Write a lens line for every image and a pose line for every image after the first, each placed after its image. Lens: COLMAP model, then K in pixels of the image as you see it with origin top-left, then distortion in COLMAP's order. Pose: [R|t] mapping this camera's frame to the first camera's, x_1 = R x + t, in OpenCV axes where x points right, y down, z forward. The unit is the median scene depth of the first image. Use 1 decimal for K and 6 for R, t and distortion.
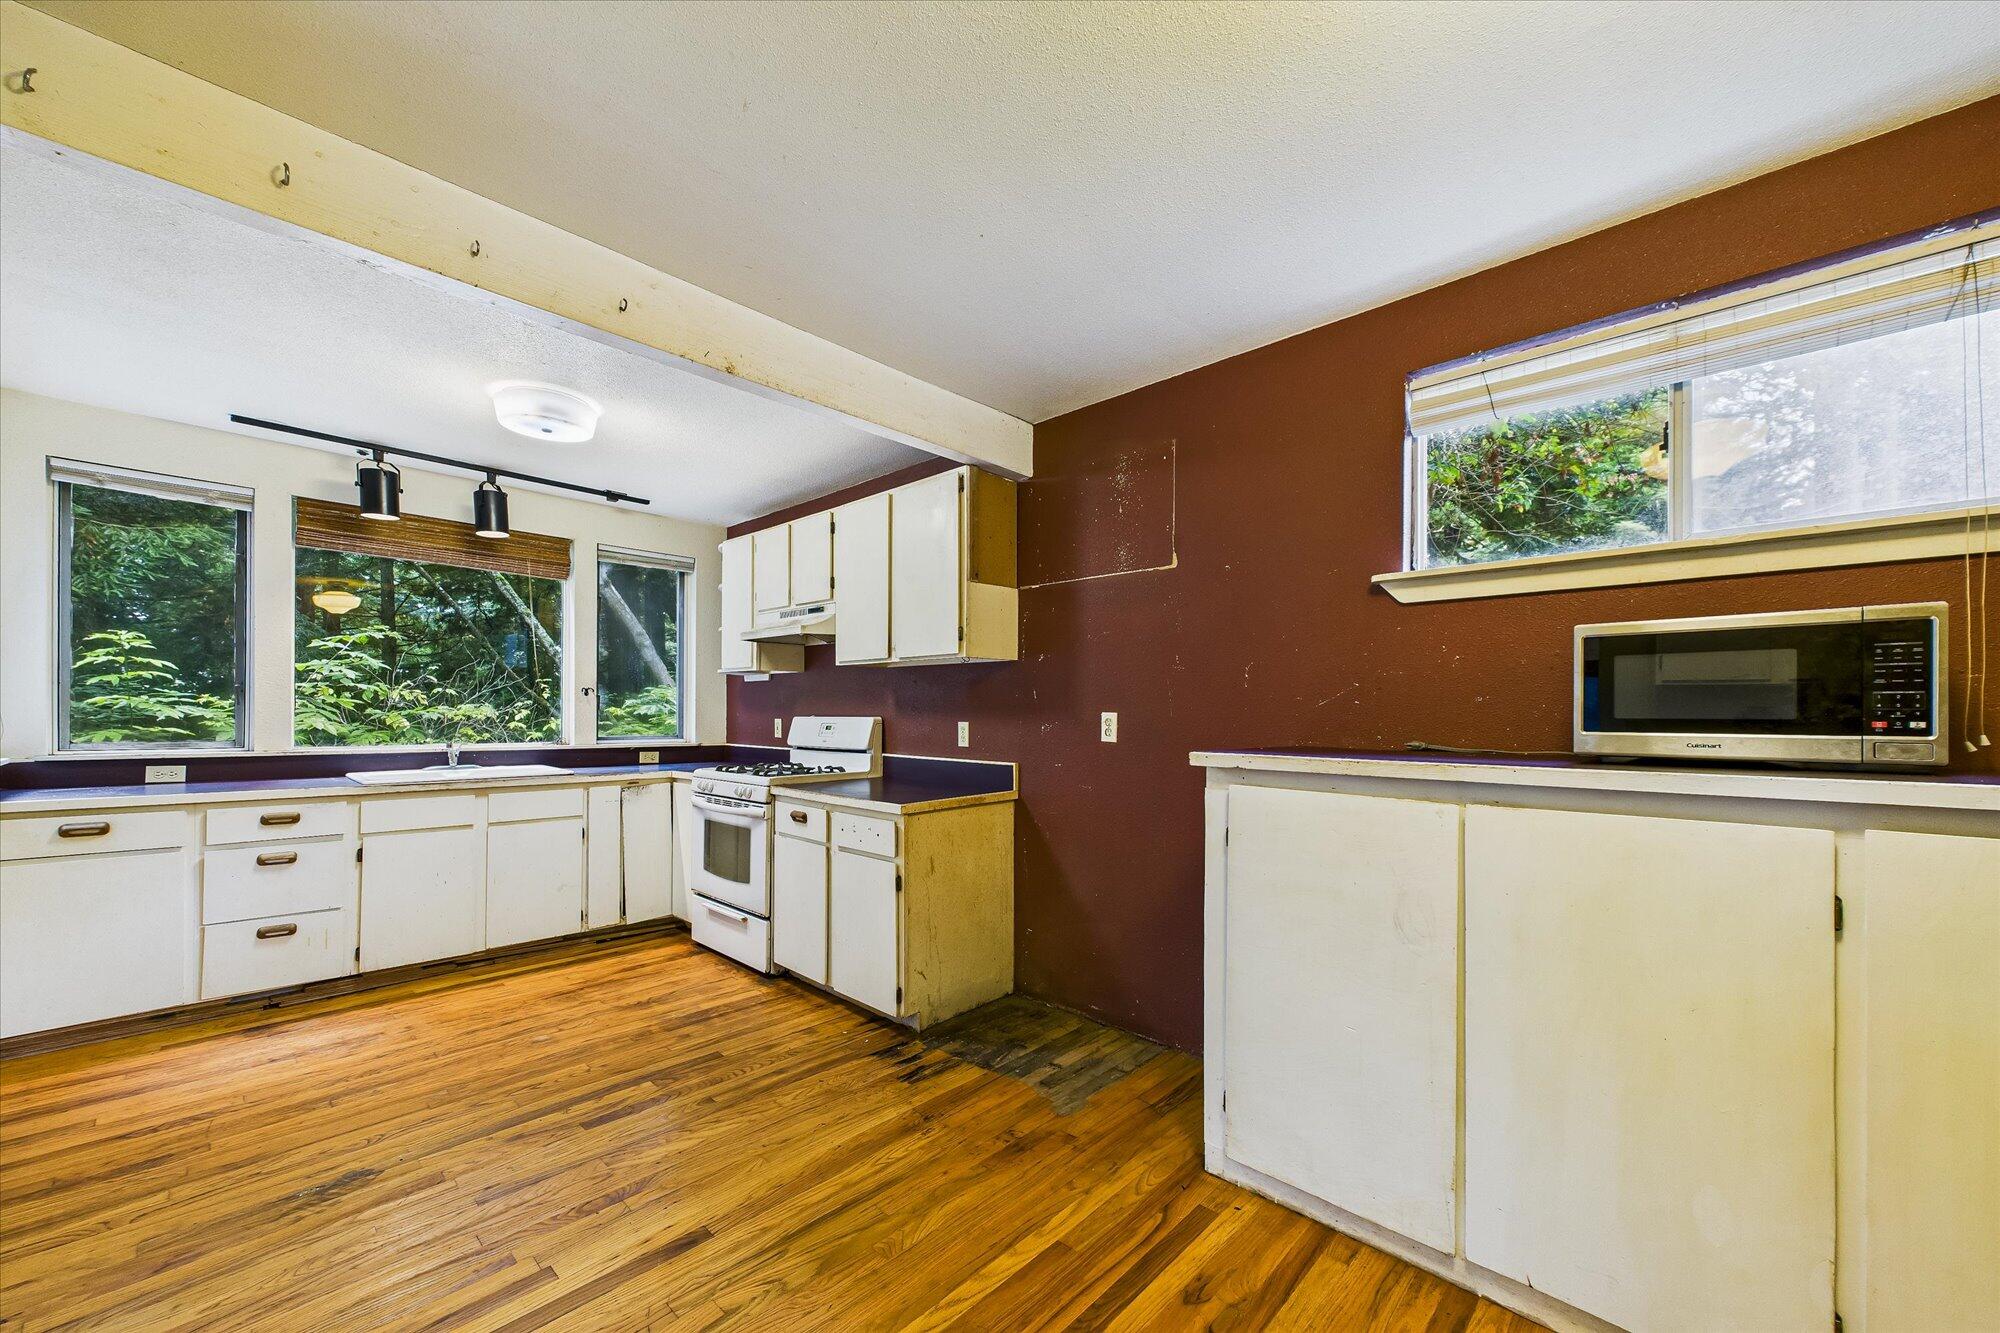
lens RADIAL K [[766.5, 0, 1003.7], [0, 766.5, 711.1], [0, 0, 1]] dist [0.000272, 0.000070]
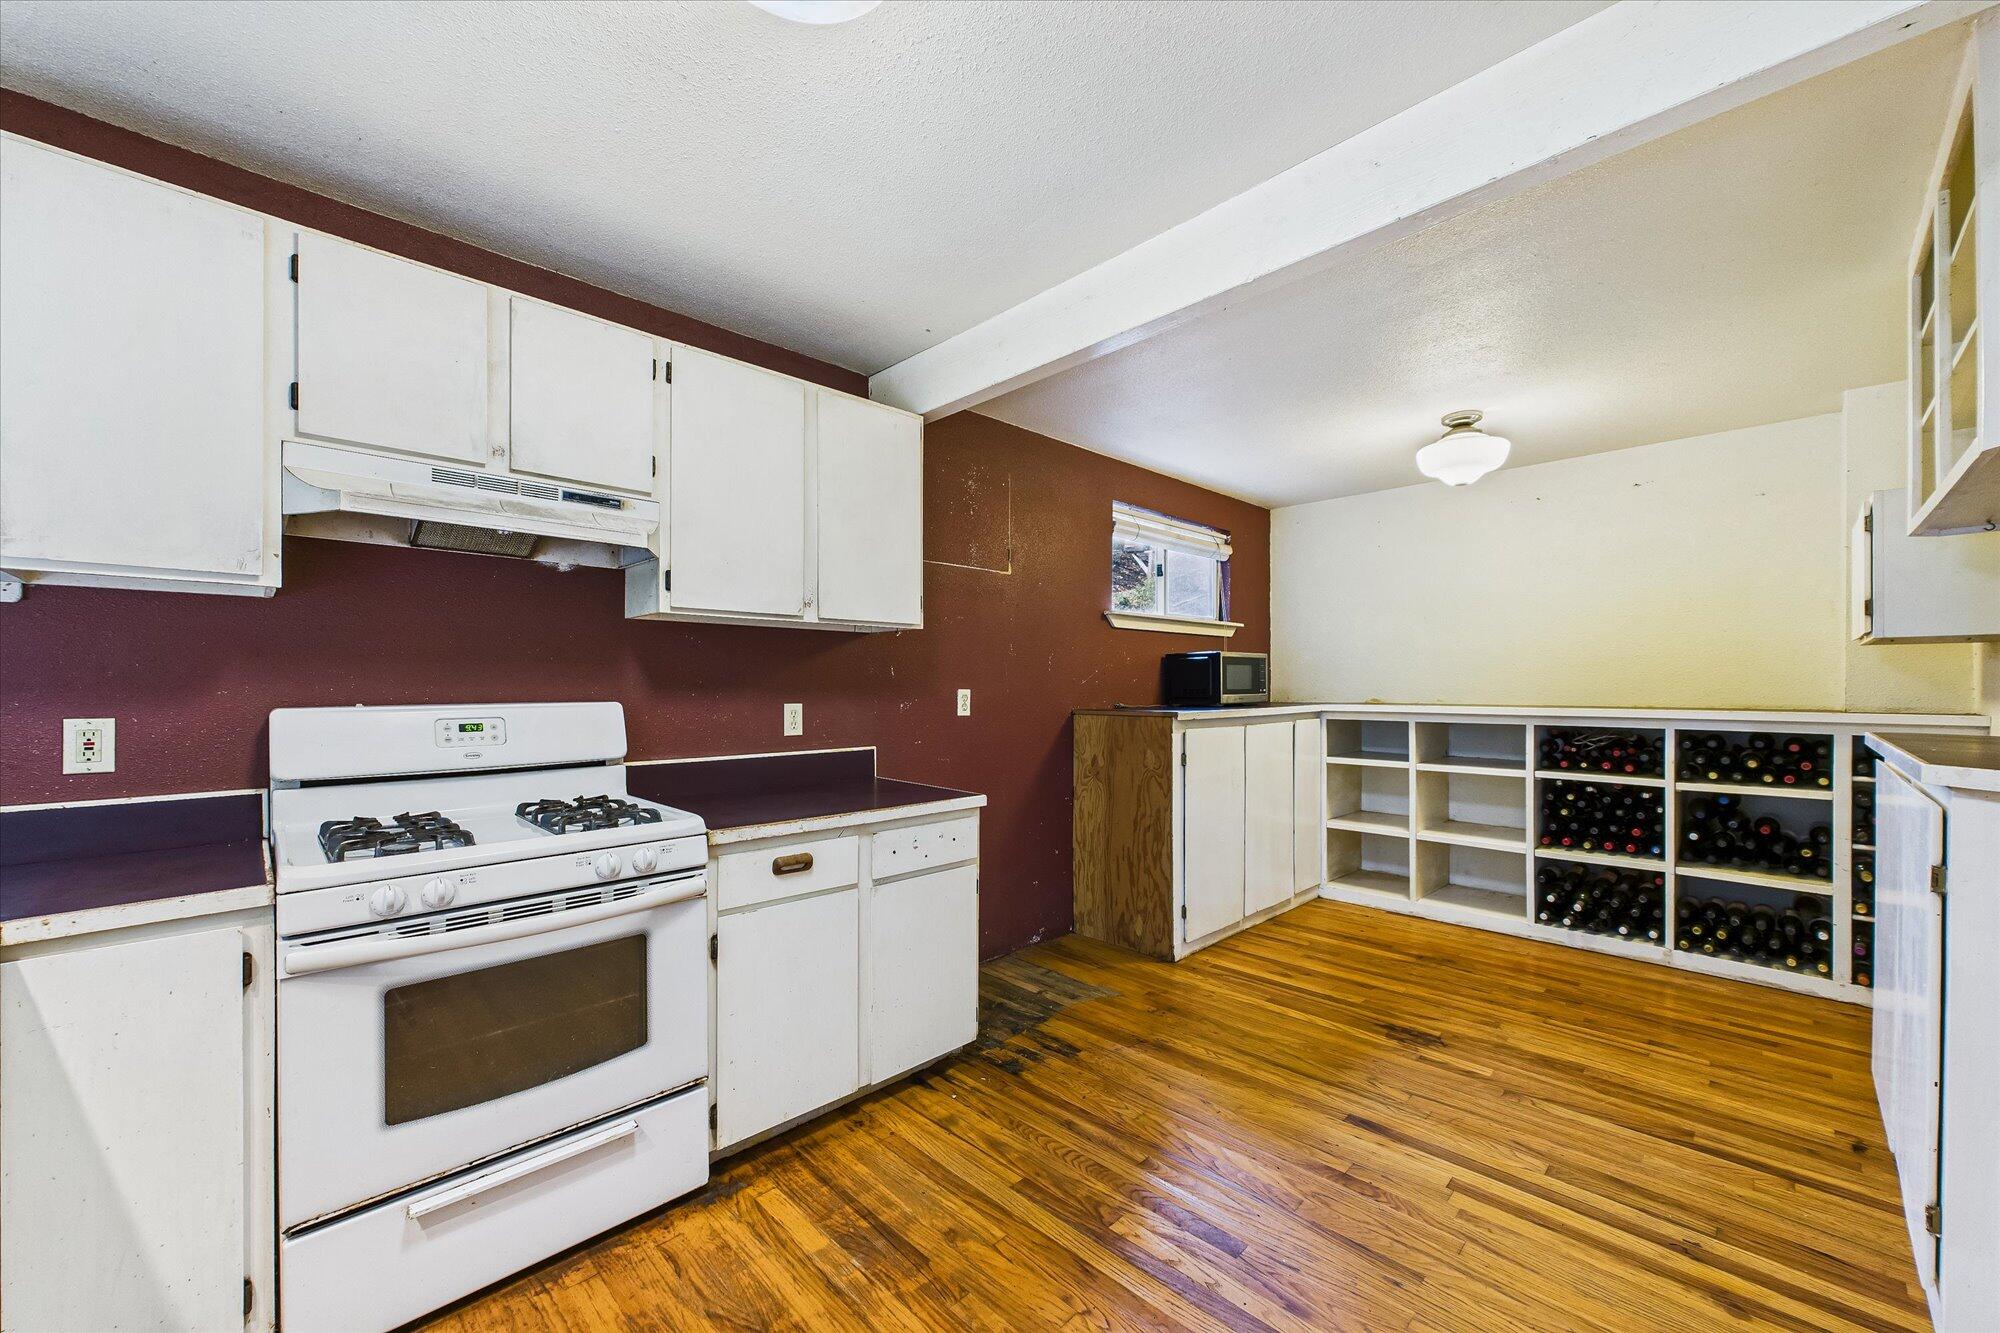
lens RADIAL K [[766.5, 0, 995.8], [0, 766.5, 684.7], [0, 0, 1]] dist [0.000272, 0.000070]
pose [[0.040851, -0.002460, 0.999162, -0.838761], [0.003563, 0.999991, 0.002316, -0.006303], [-0.999159, 0.003466, 0.040860, 0.778343]]
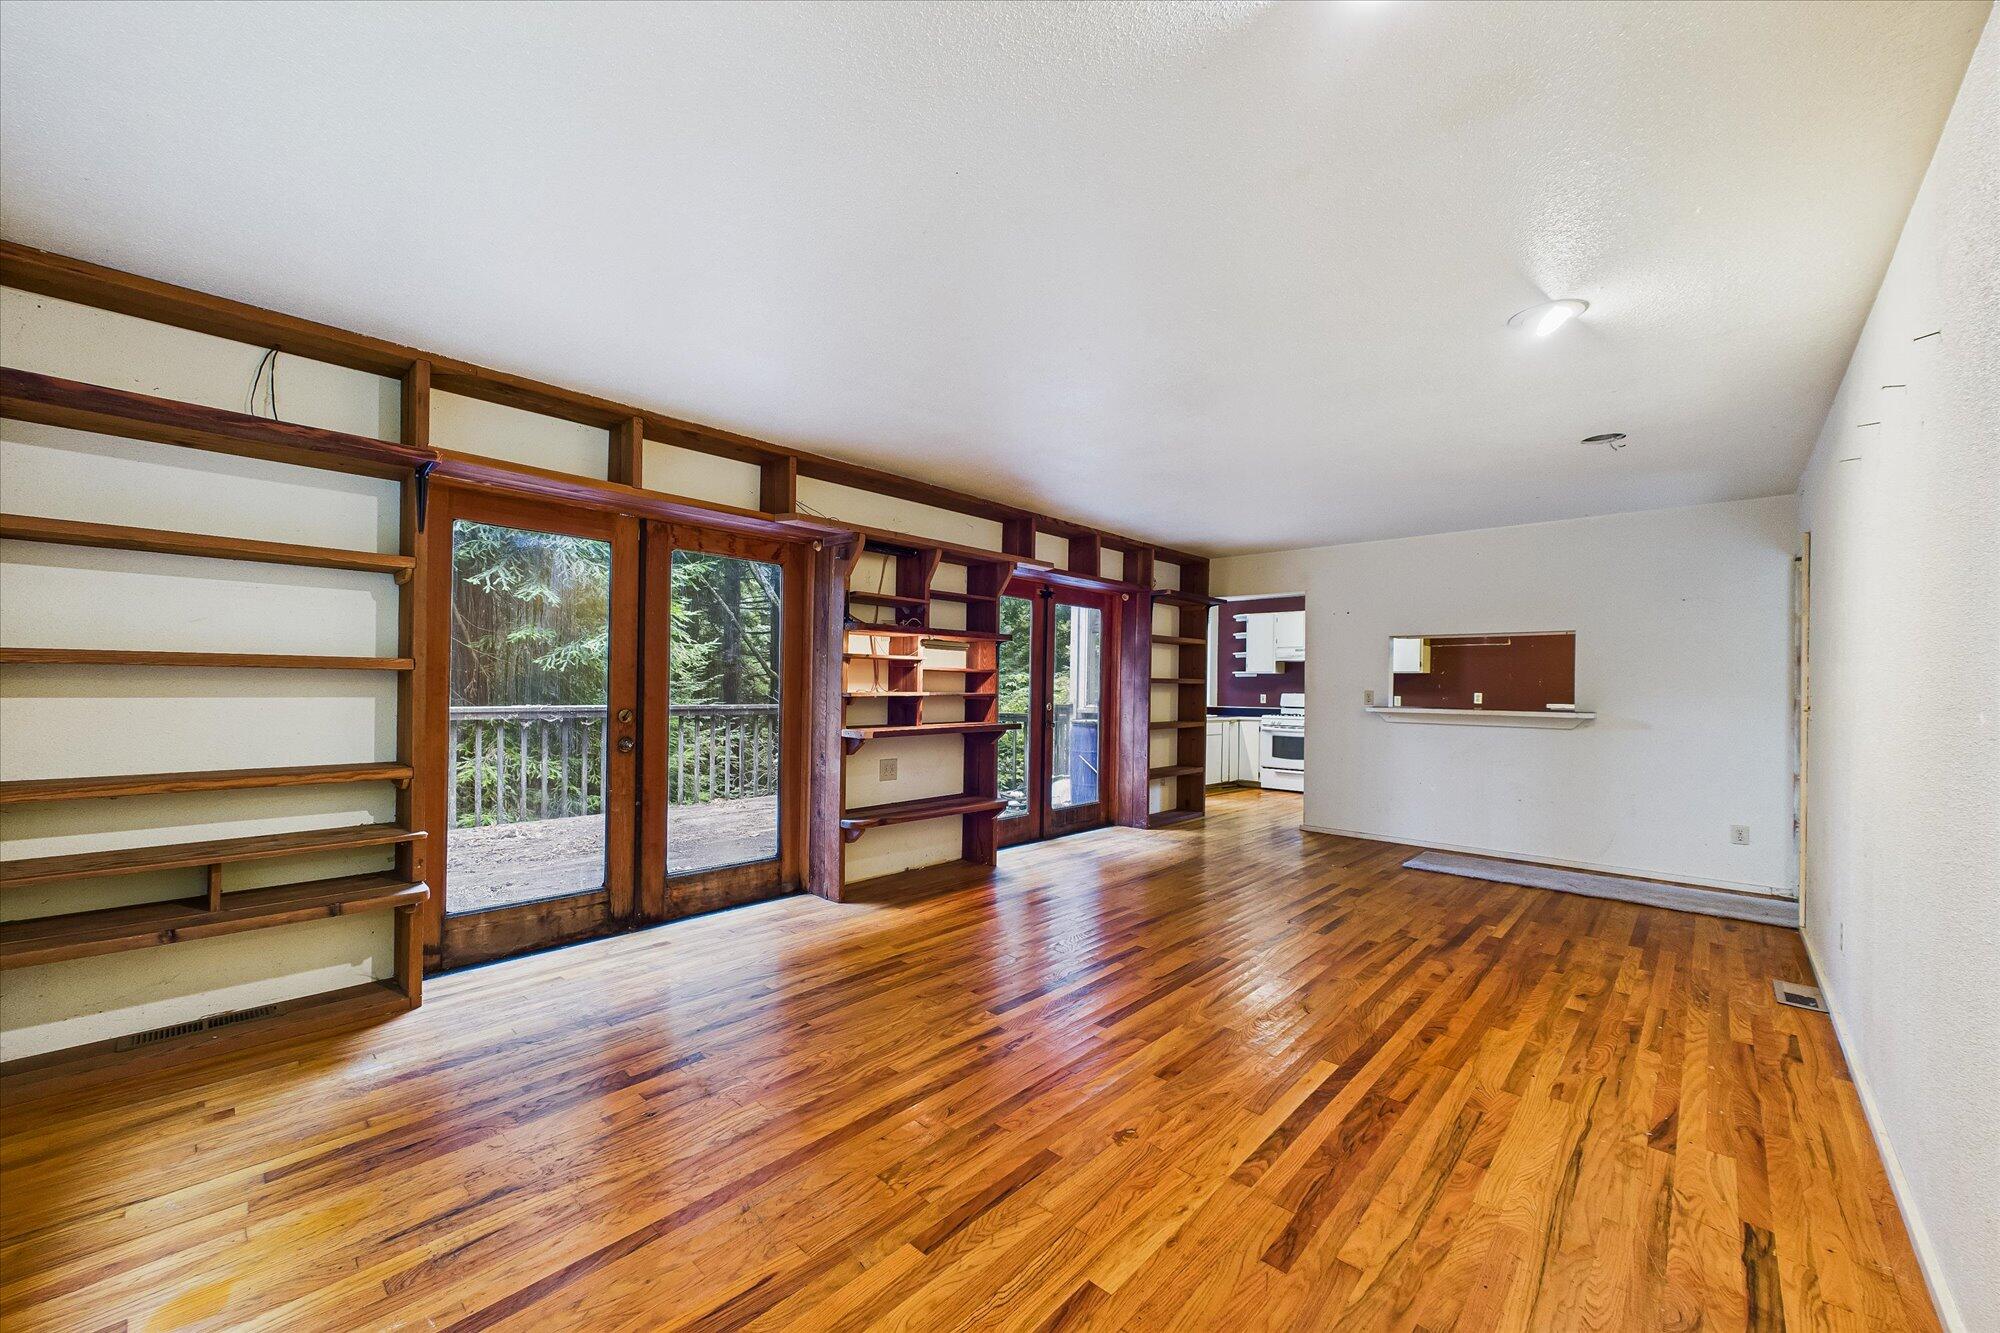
lens RADIAL K [[766.5, 0, 1005.4], [0, 766.5, 684.7], [0, 0, 1]] dist [0.000272, 0.000070]
pose [[0.999904, 0.009707, 0.009920, -1.408749], [-0.009628, 0.999921, -0.008021, 0.008891], [-0.009997, 0.007924, 0.999919, -1.565857]]
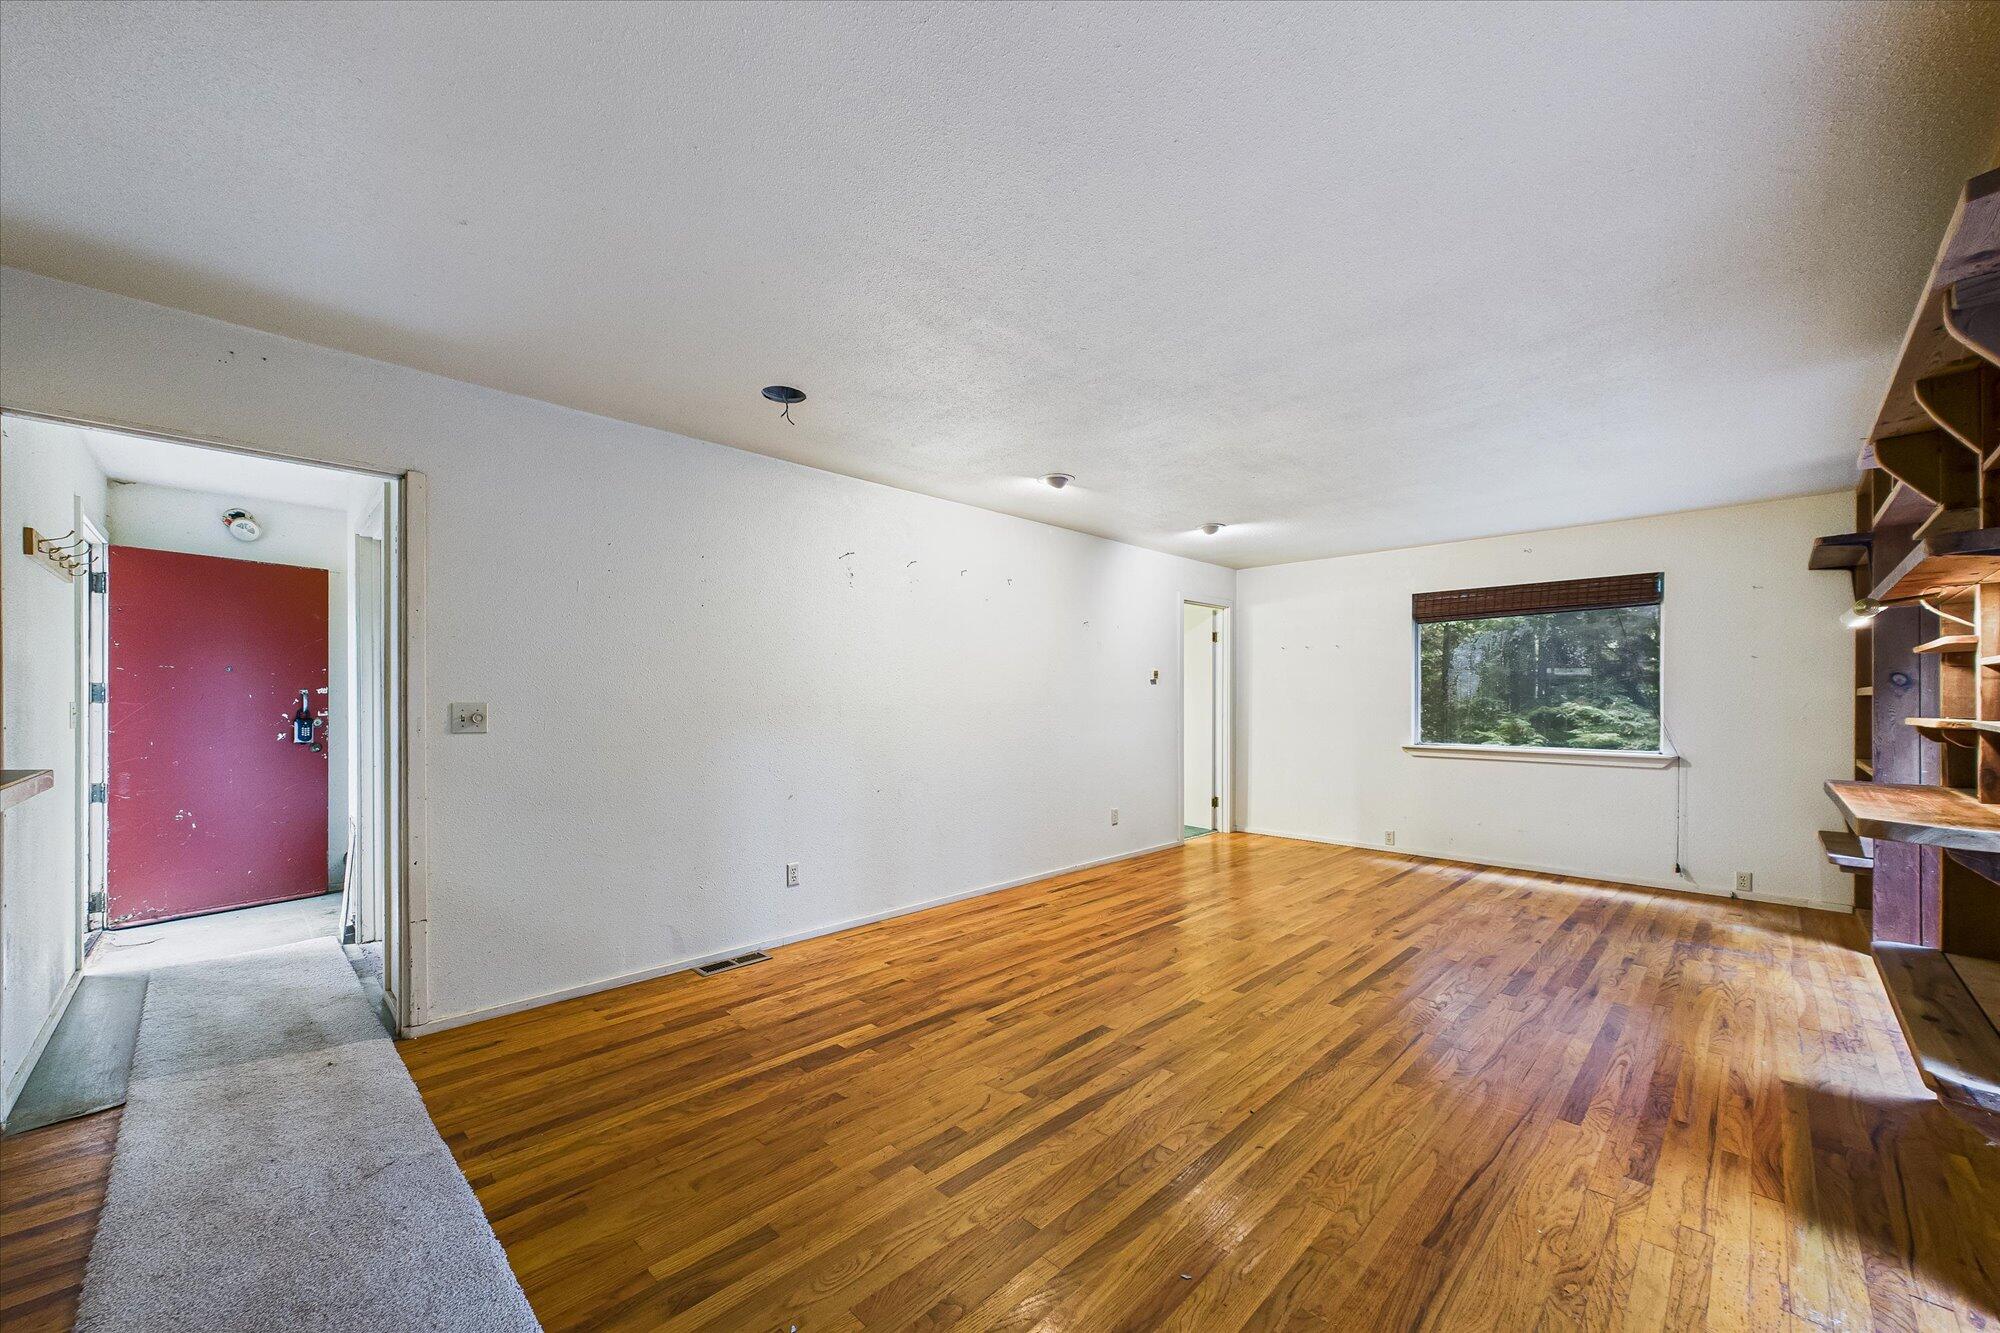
lens RADIAL K [[766.5, 0, 1004.4], [0, 766.5, 698.1], [0, 0, 1]] dist [0.000272, 0.000070]
pose [[-0.999706, -0.002695, 0.024112, -0.853130], [-0.002589, 0.999987, 0.004424, -0.004600], [-0.024124, 0.004360, -0.999699, 0.350451]]
